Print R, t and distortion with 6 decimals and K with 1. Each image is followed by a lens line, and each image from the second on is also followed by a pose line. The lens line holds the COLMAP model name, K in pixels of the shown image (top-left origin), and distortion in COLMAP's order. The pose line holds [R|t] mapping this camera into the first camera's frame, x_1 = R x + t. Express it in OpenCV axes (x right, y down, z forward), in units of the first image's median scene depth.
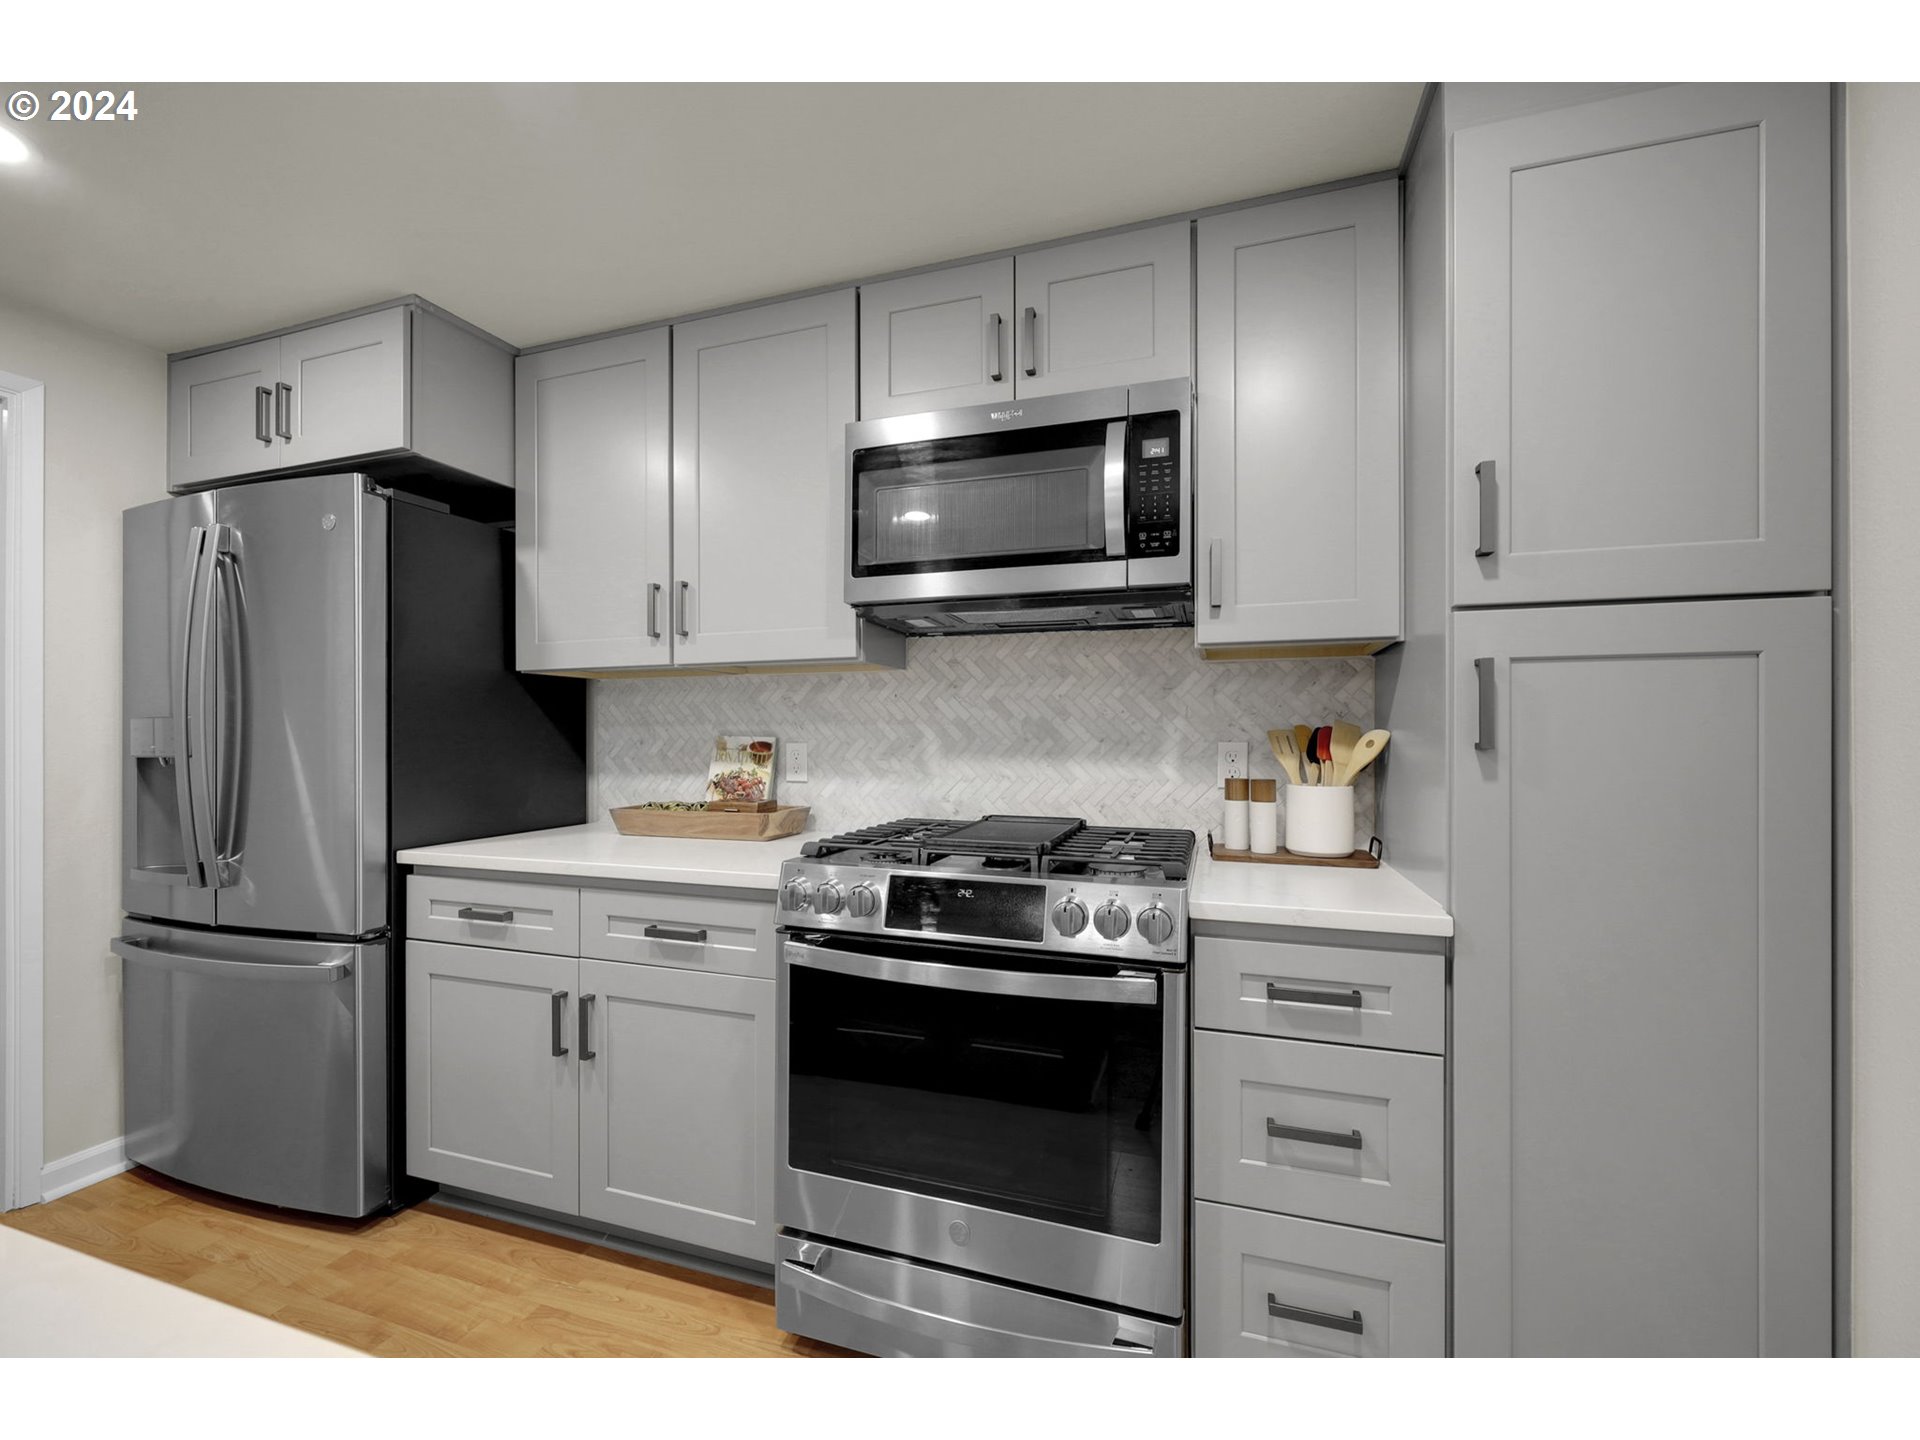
lens RADIAL K [[777.3, 0, 962.2], [0, 777.3, 731.9], [0, 0, 1]] dist [0.000795, -0.000163]
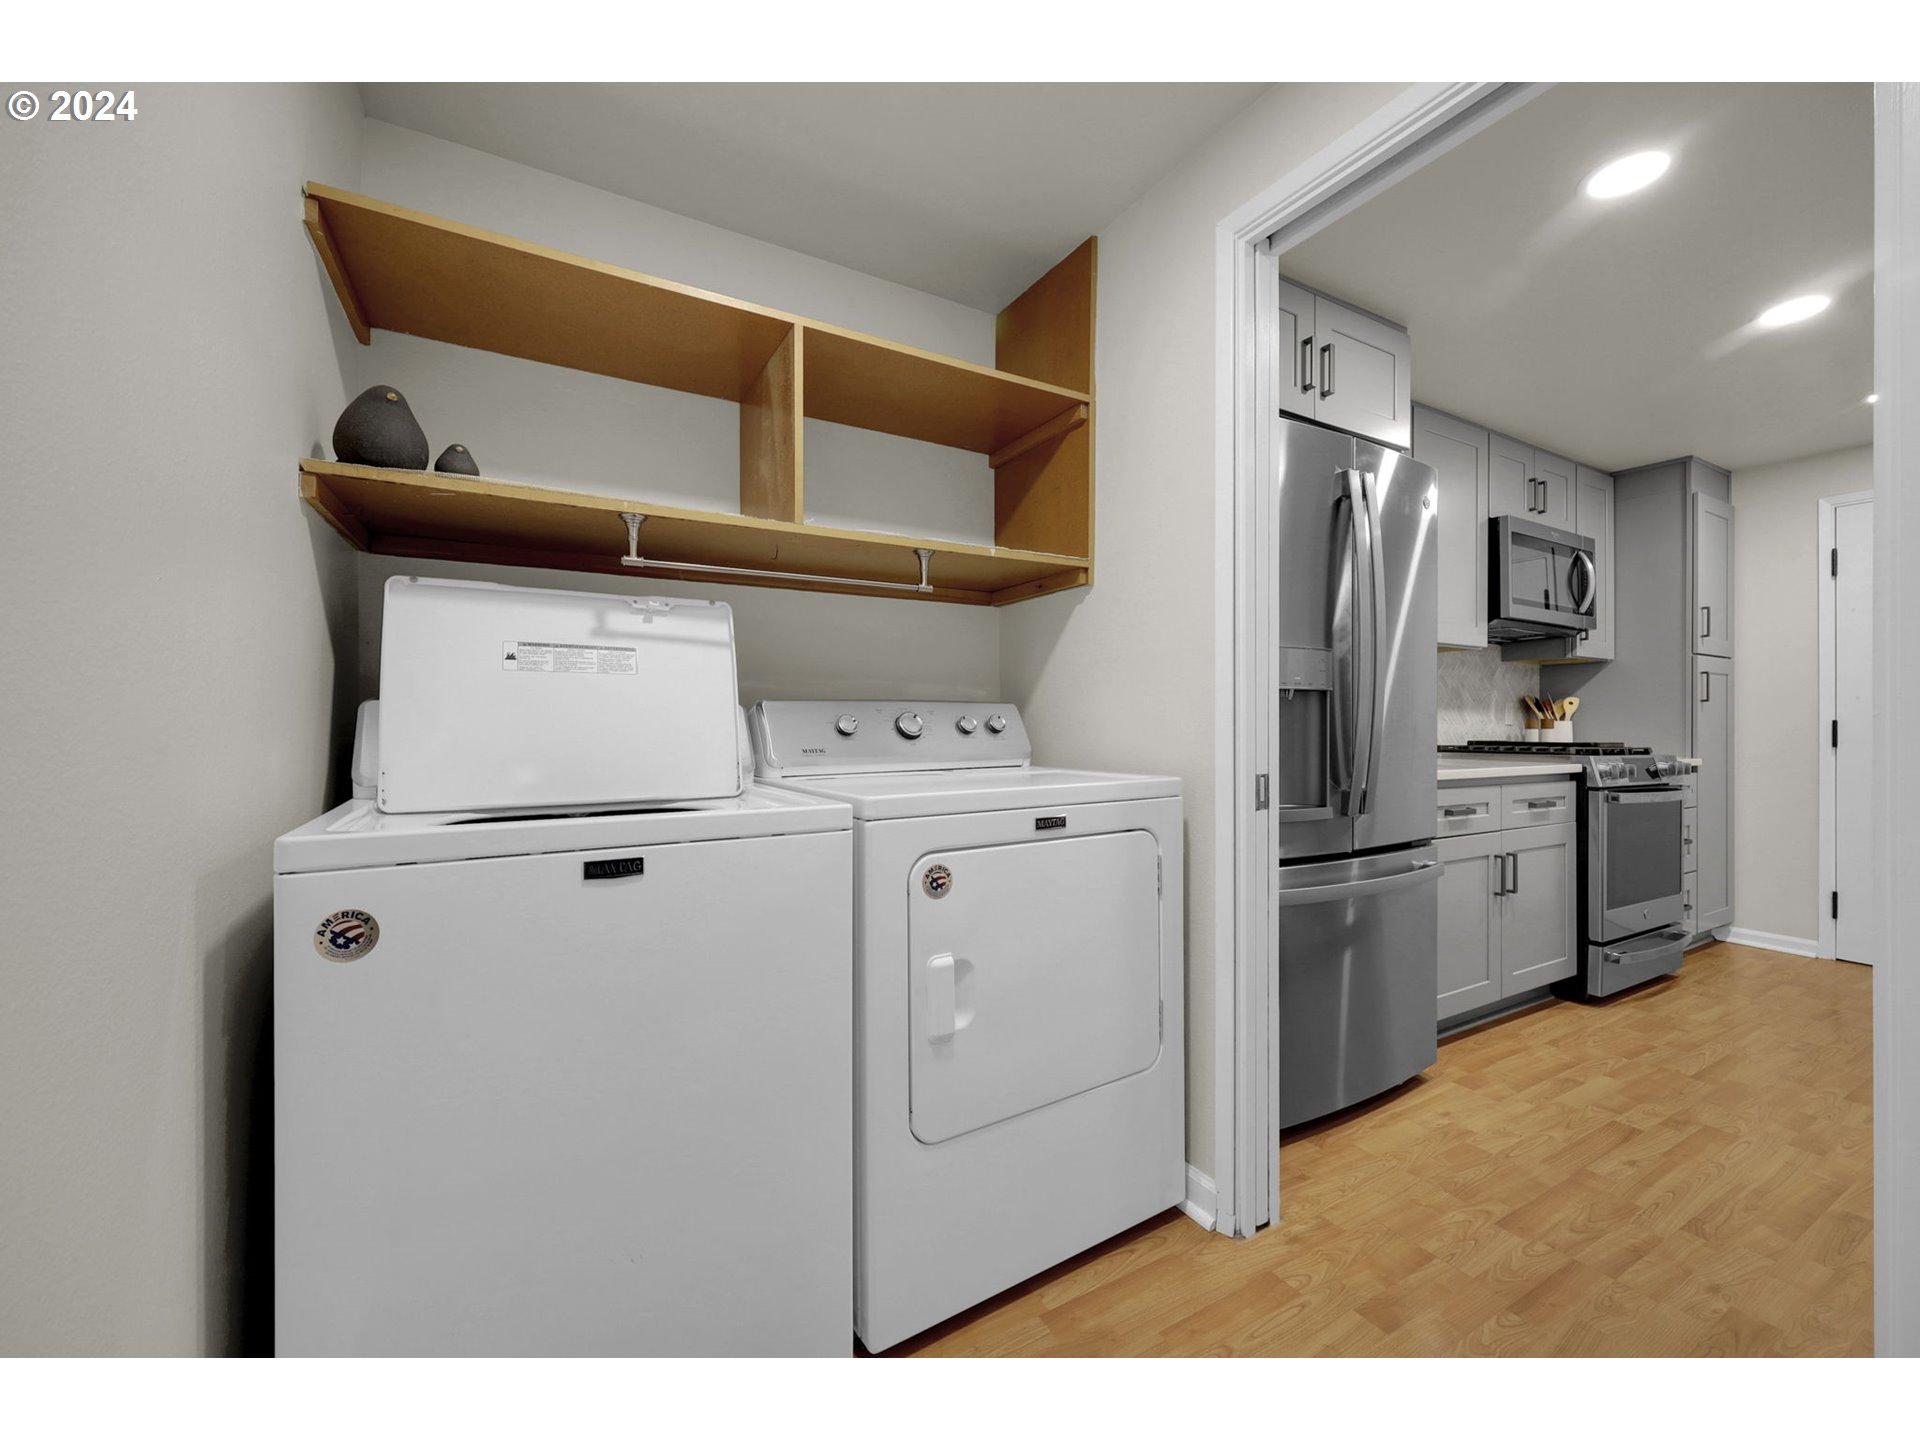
lens RADIAL K [[777.3, 0, 962.2], [0, 777.3, 731.9], [0, 0, 1]] dist [0.000795, -0.000163]
pose [[0.666608, -0.004880, 0.745393, -2.344423], [0.004153, 0.999987, 0.002833, 0.086893], [-0.745397, 0.001207, 0.666620, 0.772132]]
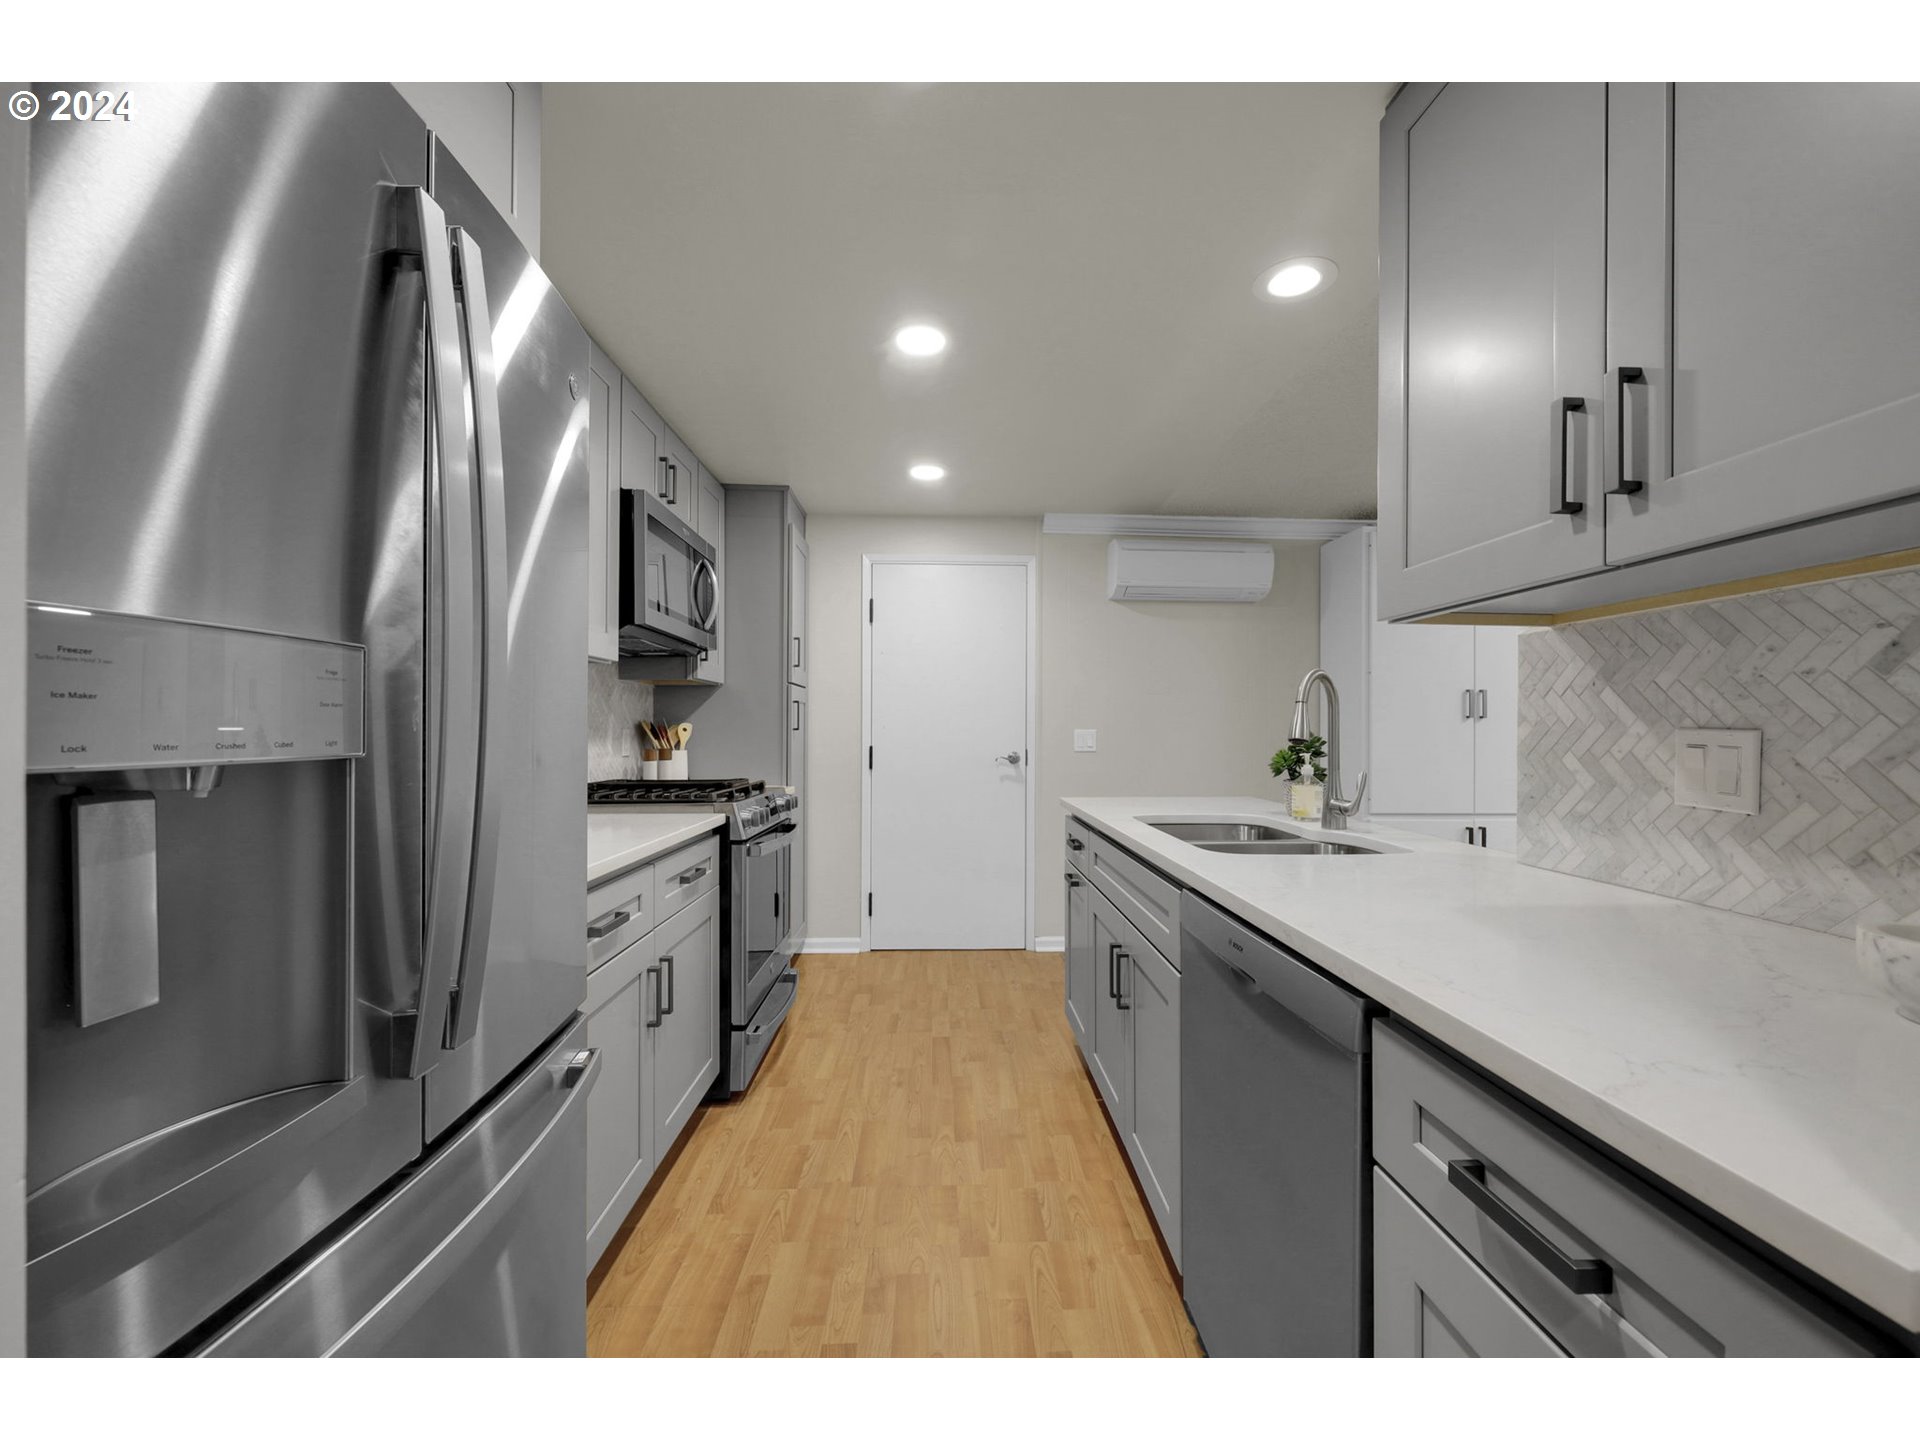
lens RADIAL K [[772.2, 0, 966.6], [0, 772.2, 716.6], [0, 0, 1]] dist [-0.003157, -0.000391]
pose [[-0.348435, 0.015432, 0.937206, -1.640197], [0.008549, 0.999875, -0.013286, 0.018441], [-0.937294, 0.003383, -0.348523, 0.967065]]
